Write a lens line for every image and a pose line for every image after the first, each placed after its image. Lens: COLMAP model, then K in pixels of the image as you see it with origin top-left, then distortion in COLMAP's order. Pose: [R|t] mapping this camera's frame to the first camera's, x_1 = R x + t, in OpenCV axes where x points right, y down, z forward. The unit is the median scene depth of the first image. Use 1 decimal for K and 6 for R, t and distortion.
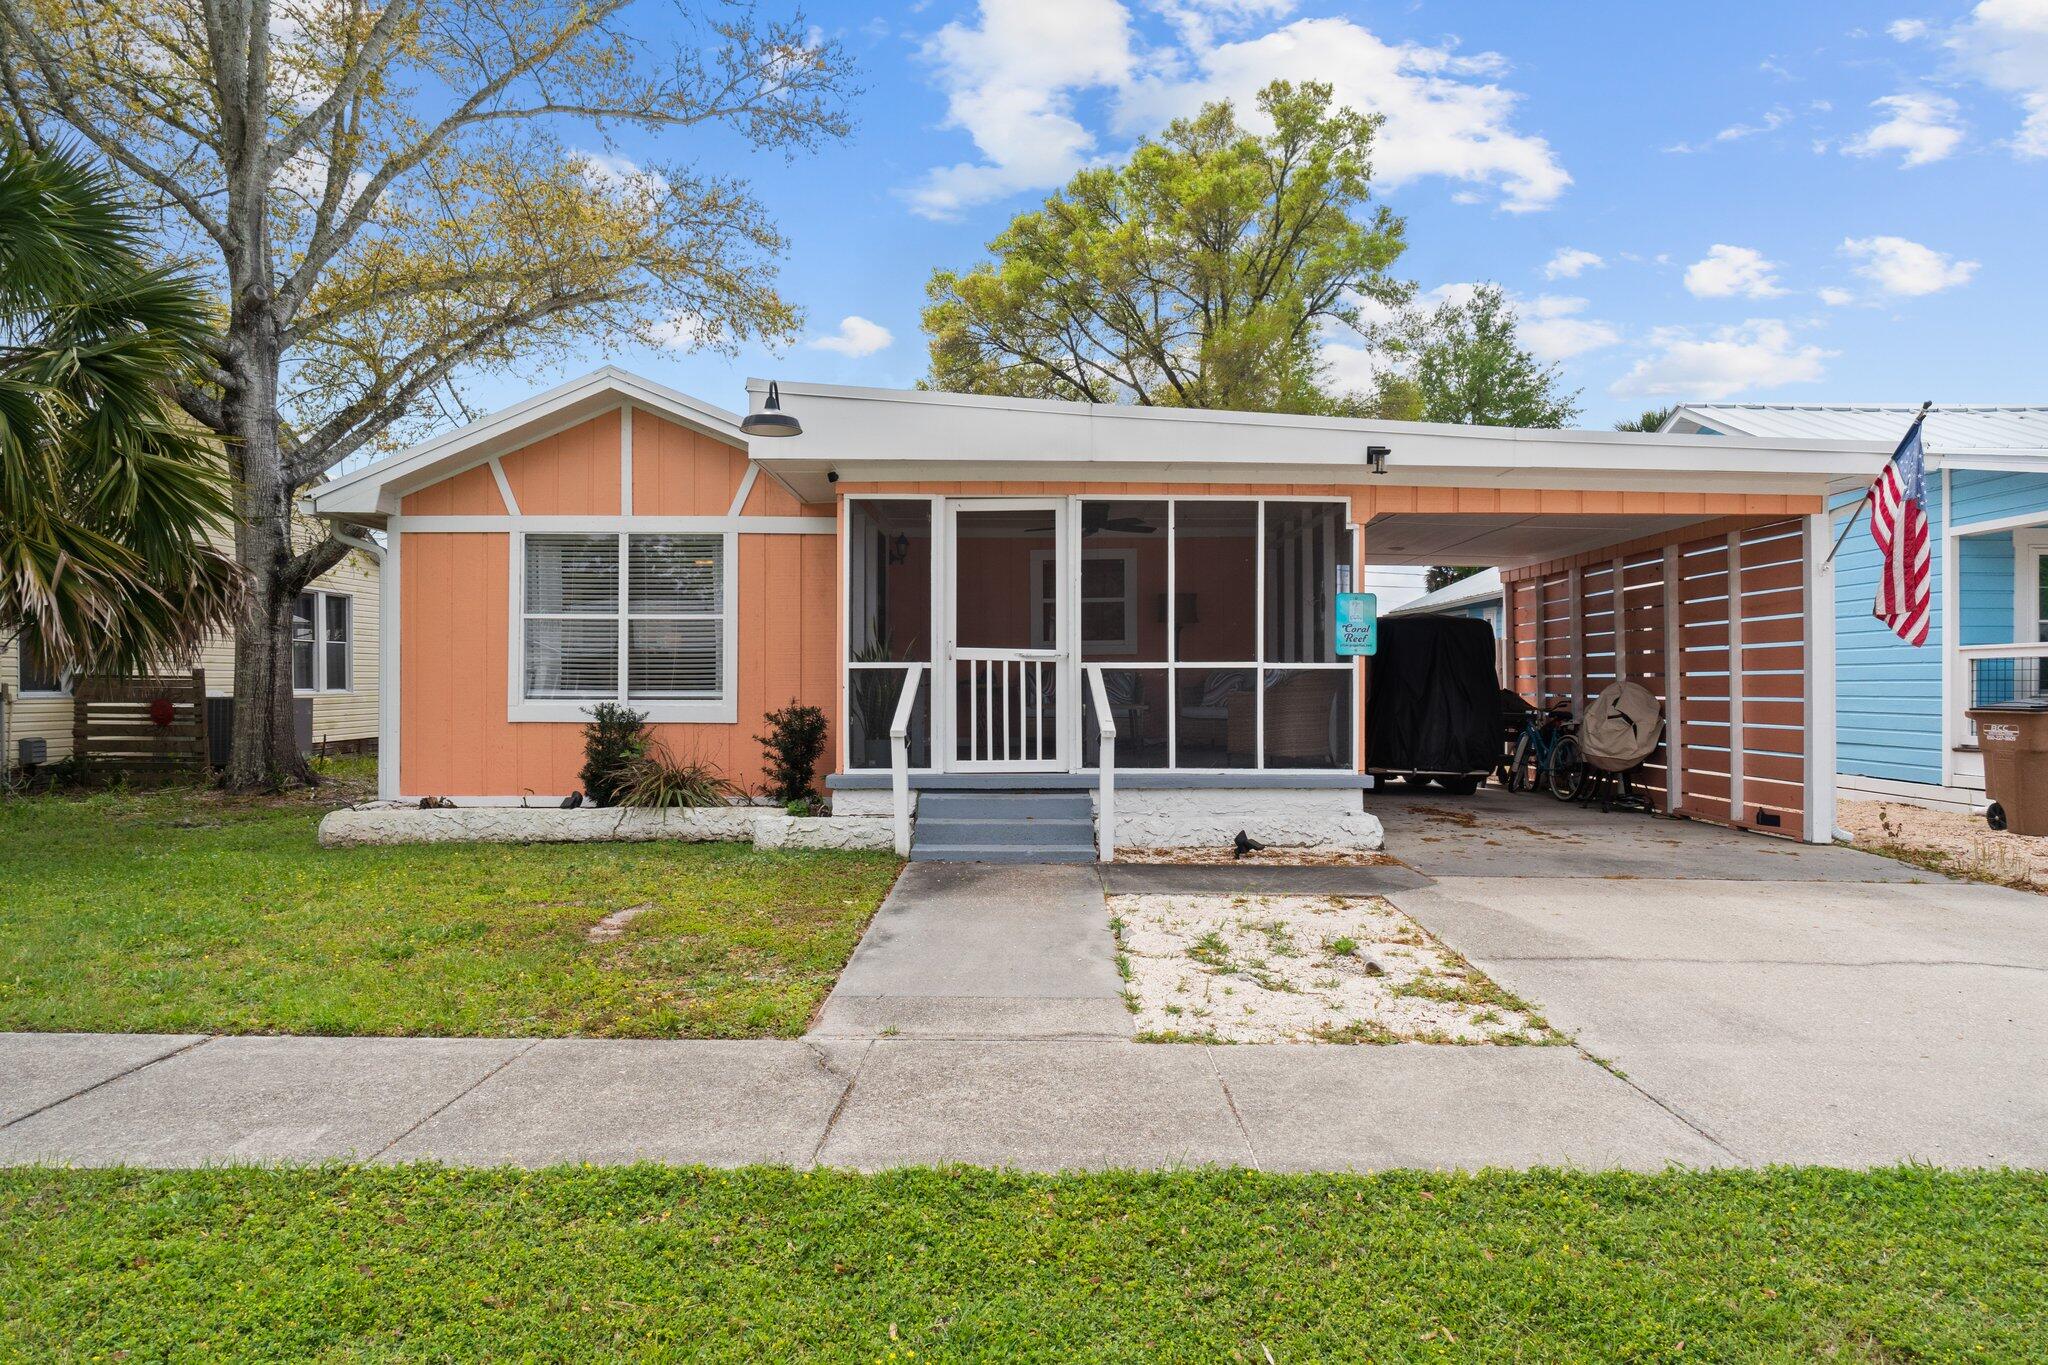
lens RADIAL K [[1282.5, 0, 1027.6], [0, 1282.5, 674.3], [0, 0, 1]] dist [-0.016332, 0.001581]
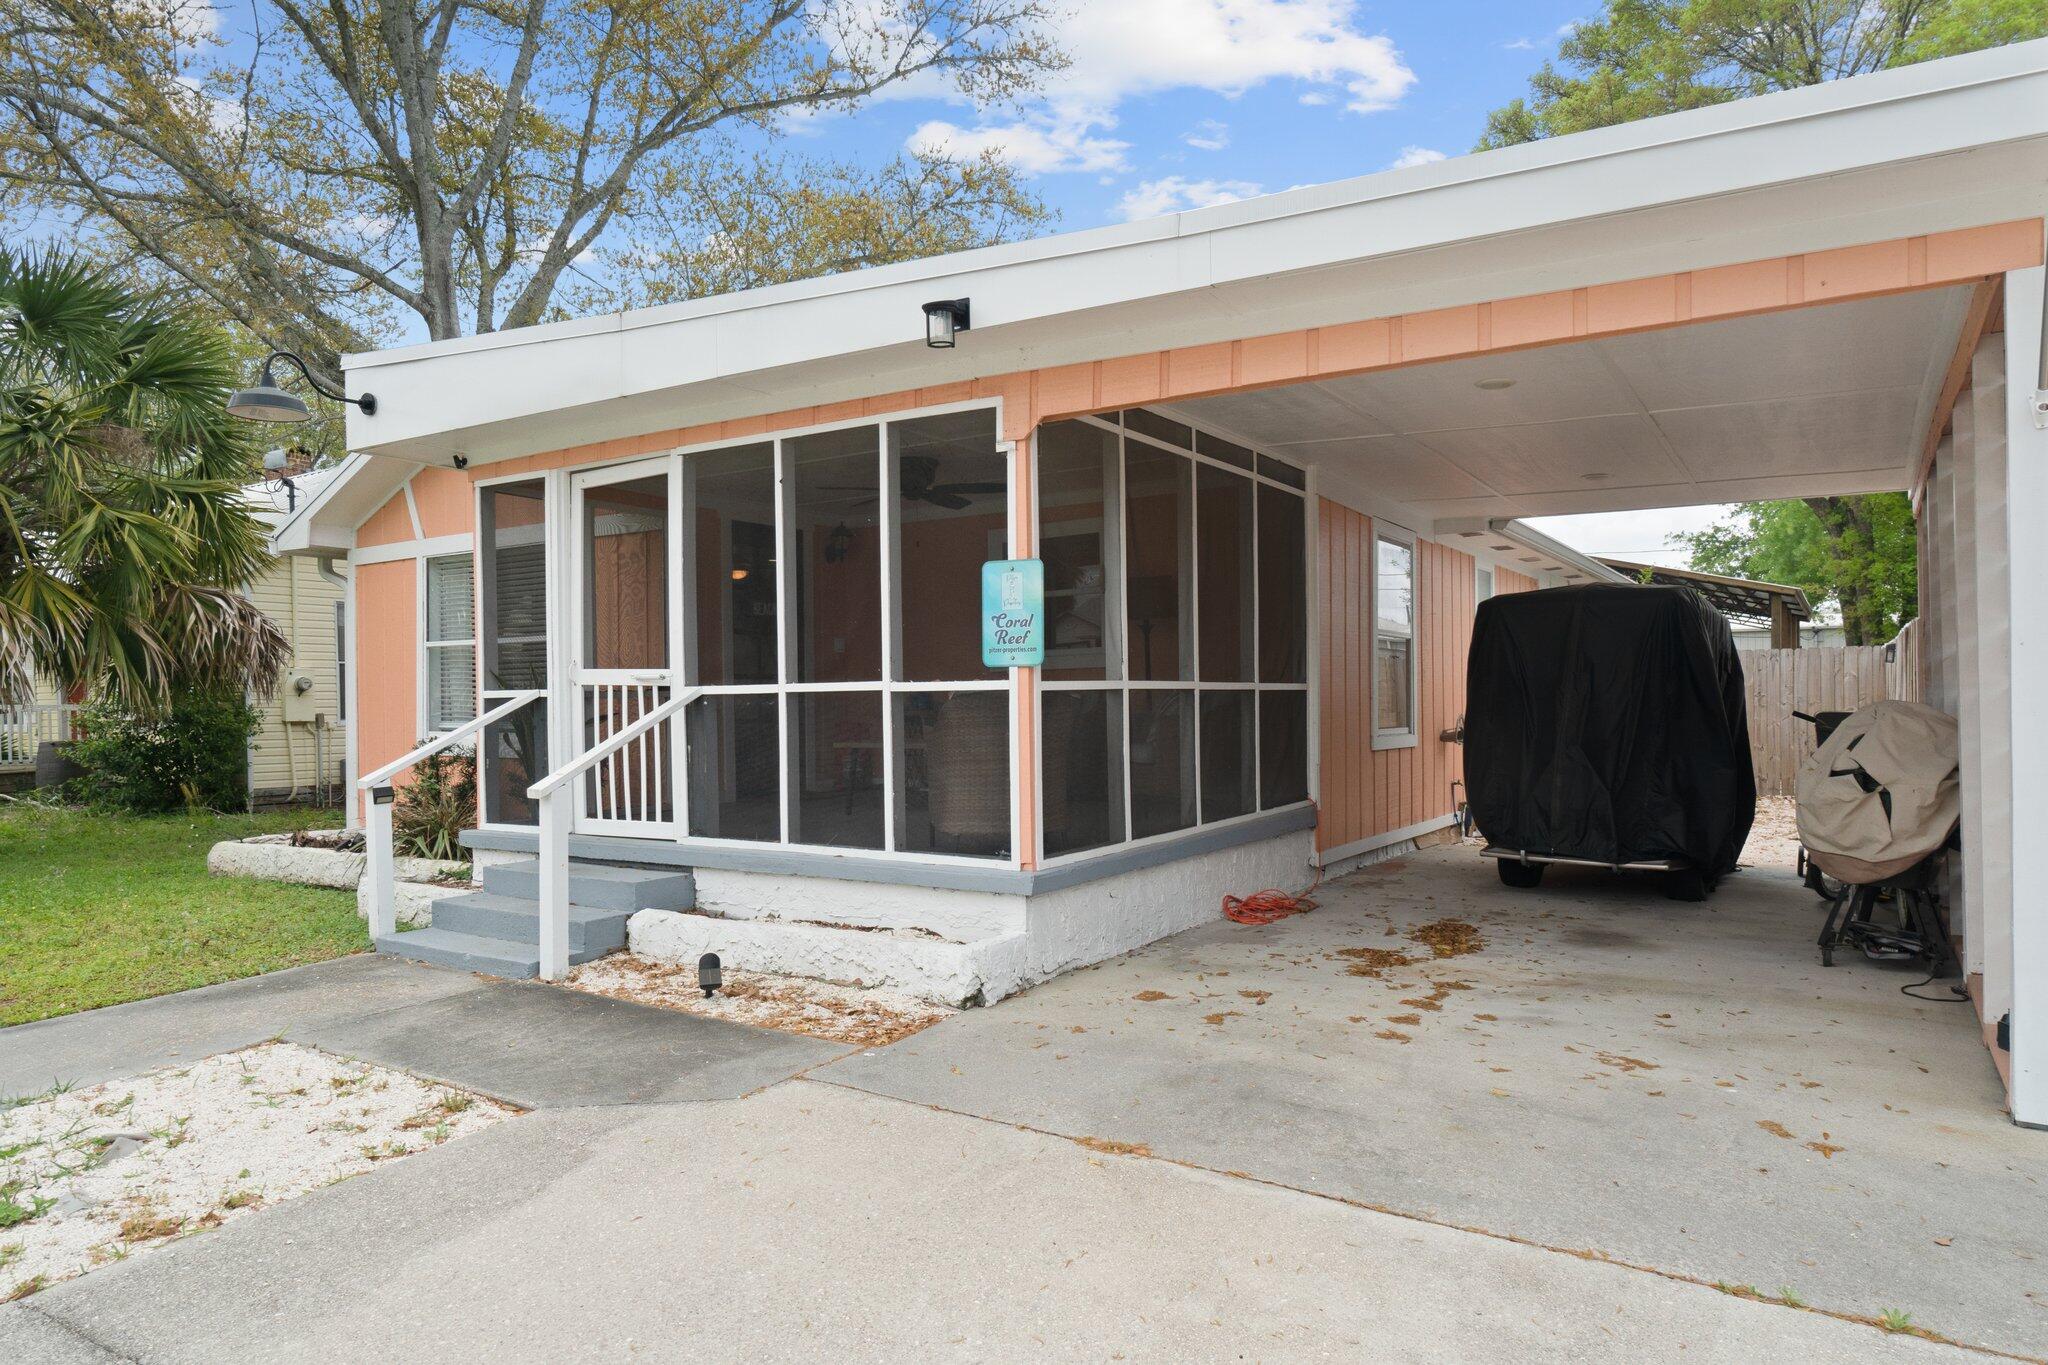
lens RADIAL K [[1282.5, 0, 1068.6], [0, 1282.5, 712.3], [0, 0, 1]] dist [-0.016332, 0.001581]
pose [[0.837705, -0.002984, -0.546115, 0.591046], [0.013922, 0.999777, 0.015893, -0.003177], [0.545946, -0.020917, 0.837559, 0.518333]]
